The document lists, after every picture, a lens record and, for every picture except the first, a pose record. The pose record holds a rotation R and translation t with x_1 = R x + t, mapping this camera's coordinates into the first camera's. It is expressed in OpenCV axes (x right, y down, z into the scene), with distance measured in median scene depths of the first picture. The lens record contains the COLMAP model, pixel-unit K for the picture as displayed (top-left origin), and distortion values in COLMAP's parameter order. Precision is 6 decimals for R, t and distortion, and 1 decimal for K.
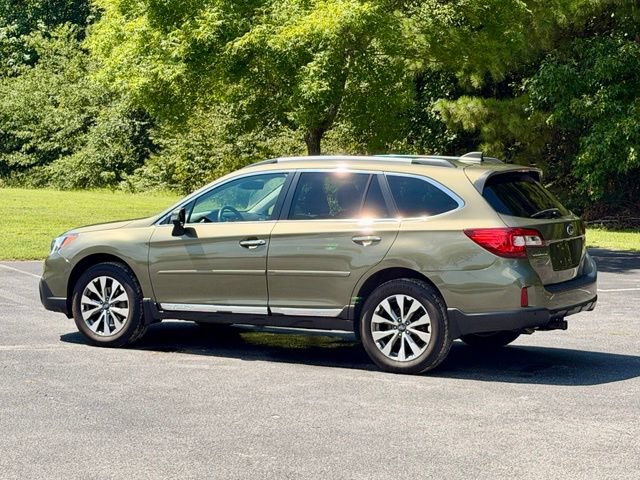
lens RADIAL K [[1433.5, 0, 324.3], [0, 1433.5, 237.9], [0, 0, 1]] dist [0.199904, 0.000000]
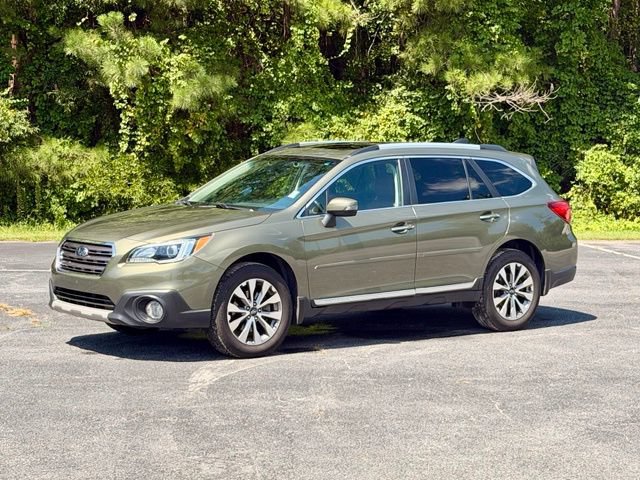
lens RADIAL K [[1433.5, 0, 323.3], [0, 1433.5, 244.3], [0, 0, 1]] dist [0.199904, 0.000000]
pose [[0.383602, -0.070562, 0.920799, -1.014670], [0.047800, 0.997257, 0.056508, -0.045604], [-0.922261, 0.022338, 0.385923, 0.655632]]
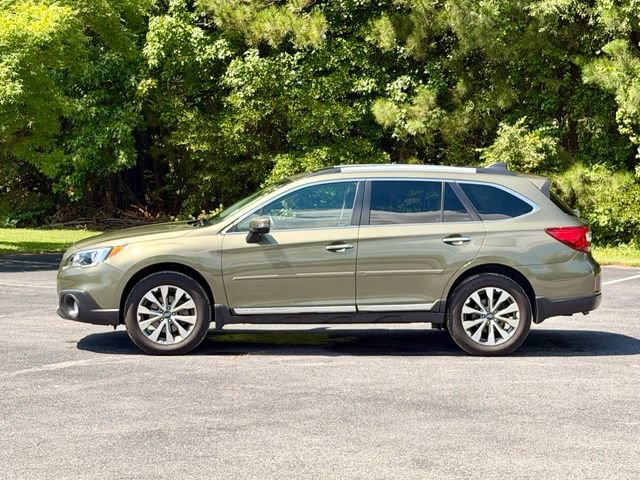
lens RADIAL K [[1433.5, 0, 343.0], [0, 1433.5, 246.3], [0, 0, 1]] dist [0.199904, 0.000000]
pose [[0.843644, -0.032121, 0.535941, -0.624073], [0.028411, 0.999481, 0.015180, -0.013266], [-0.536151, 0.002420, 0.844119, 0.089267]]
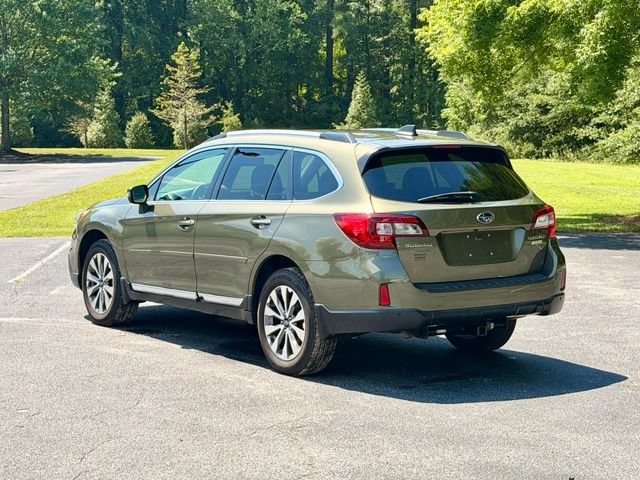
lens RADIAL K [[1433.5, 0, 320.3], [0, 1433.5, 238.8], [0, 0, 1]] dist [0.199904, 0.000000]
pose [[0.895938, 0.031610, -0.443052, 0.440923], [-0.023302, 0.999436, 0.024185, -0.010784], [0.443567, -0.011344, 0.896169, 0.202160]]
